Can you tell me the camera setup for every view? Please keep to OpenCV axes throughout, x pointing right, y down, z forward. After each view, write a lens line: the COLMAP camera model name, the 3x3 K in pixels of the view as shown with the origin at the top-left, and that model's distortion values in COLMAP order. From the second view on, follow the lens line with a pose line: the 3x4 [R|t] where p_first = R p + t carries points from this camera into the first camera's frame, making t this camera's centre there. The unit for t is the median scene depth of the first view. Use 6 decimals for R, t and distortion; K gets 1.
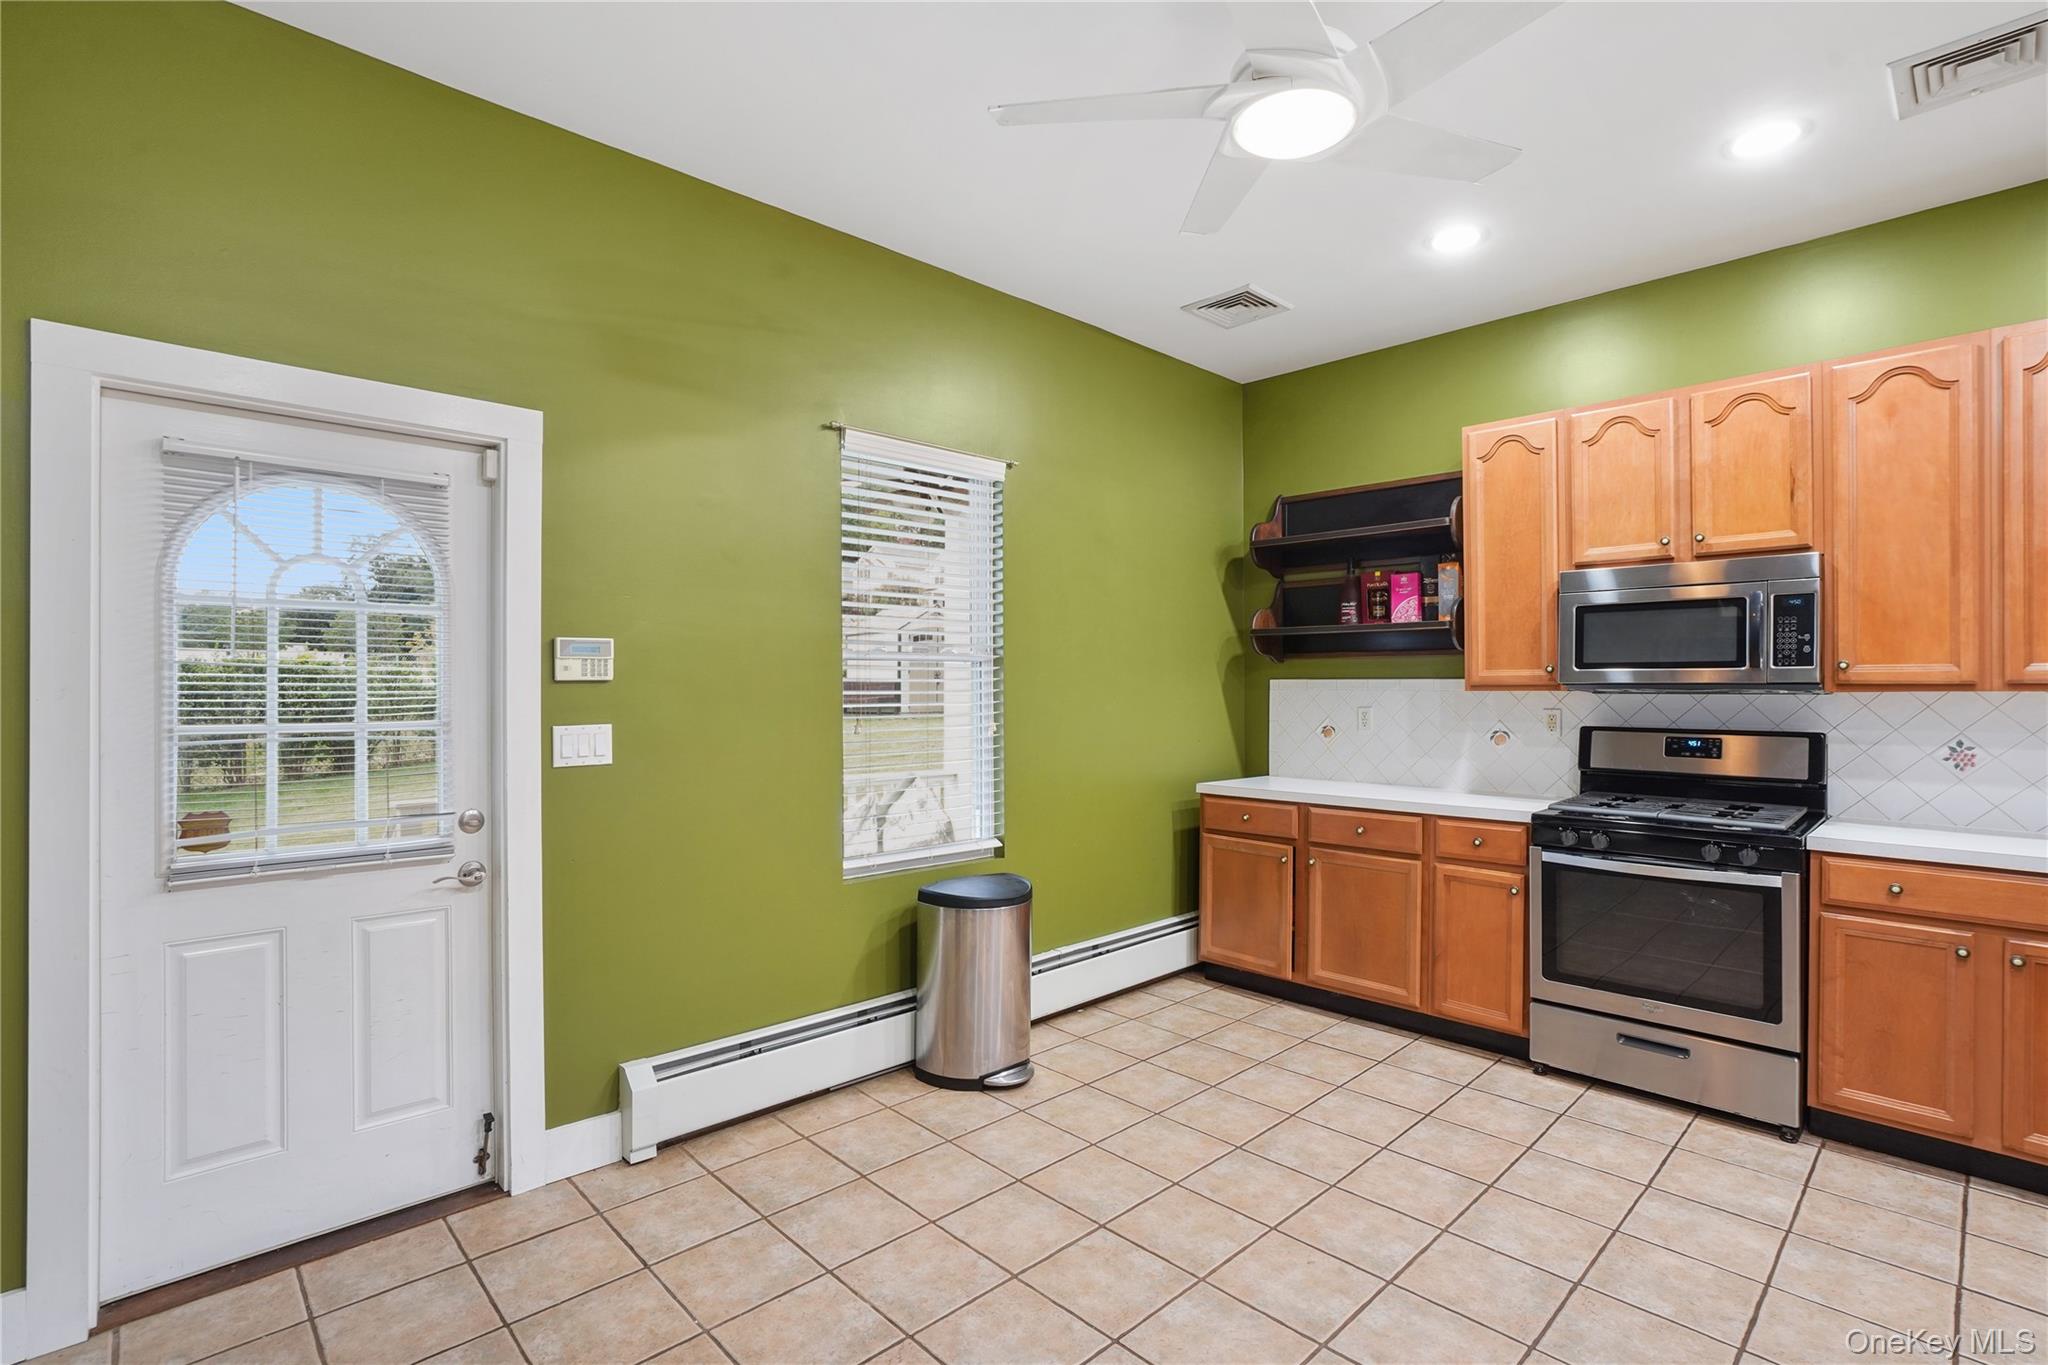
lens RADIAL K [[942.6, 0, 1019.3], [0, 942.6, 690.8], [0, 0, 1]] dist [-0.052529, 0.020256]
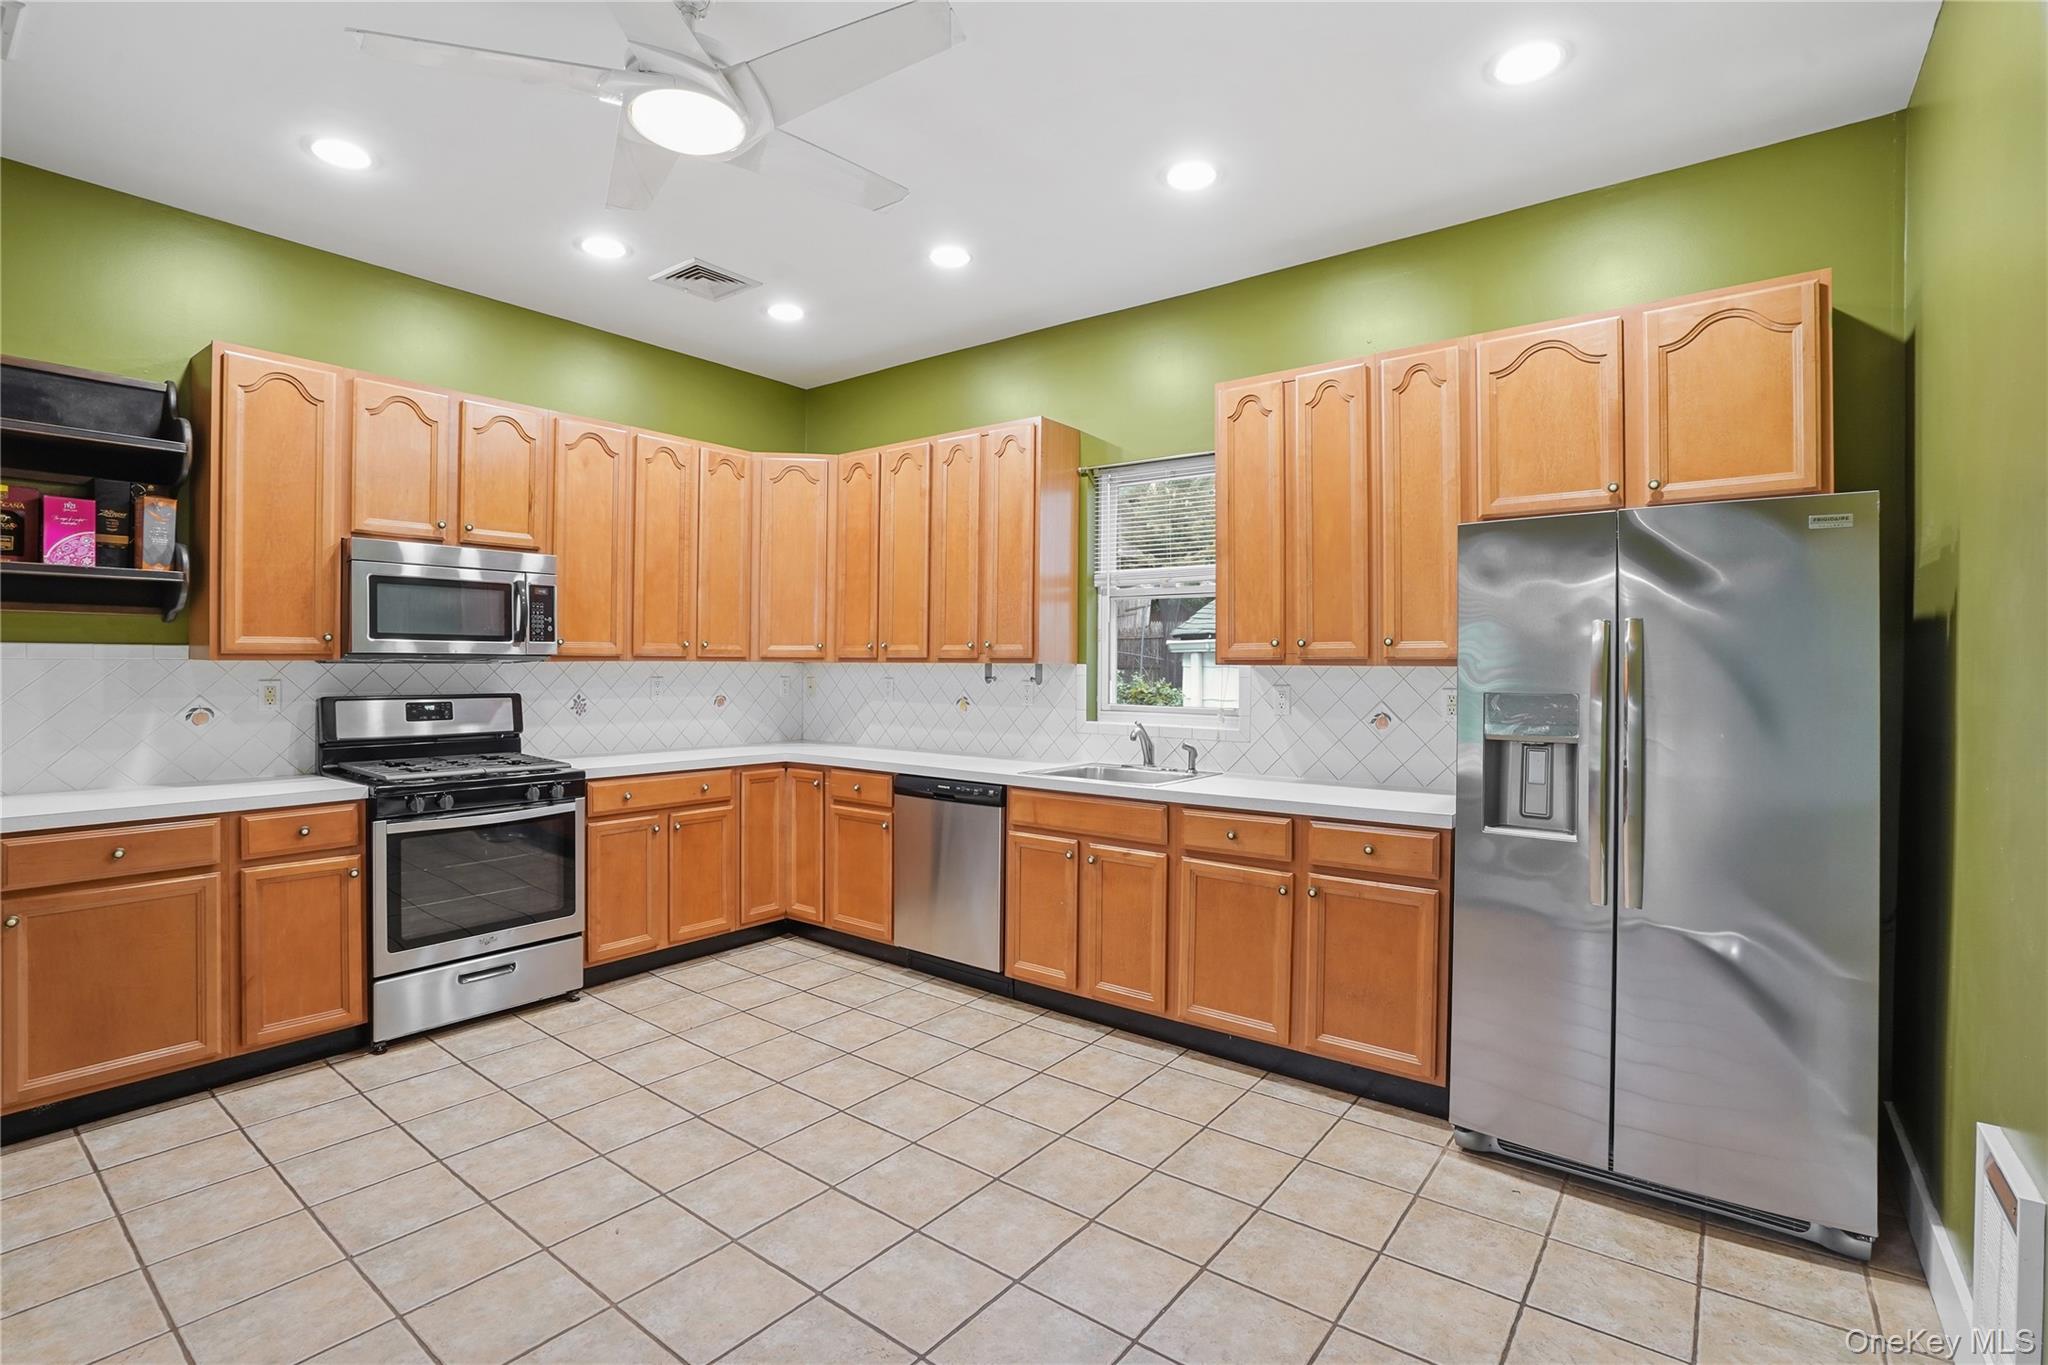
lens RADIAL K [[940.4, 0, 1008.4], [0, 940.4, 671.3], [0, 0, 1]] dist [-0.062615, 0.023211]
pose [[-0.135573, -0.012350, 0.990690, -0.477750], [-0.004605, 0.999919, 0.011835, -0.003573], [-0.990757, -0.002958, -0.135619, 0.473015]]
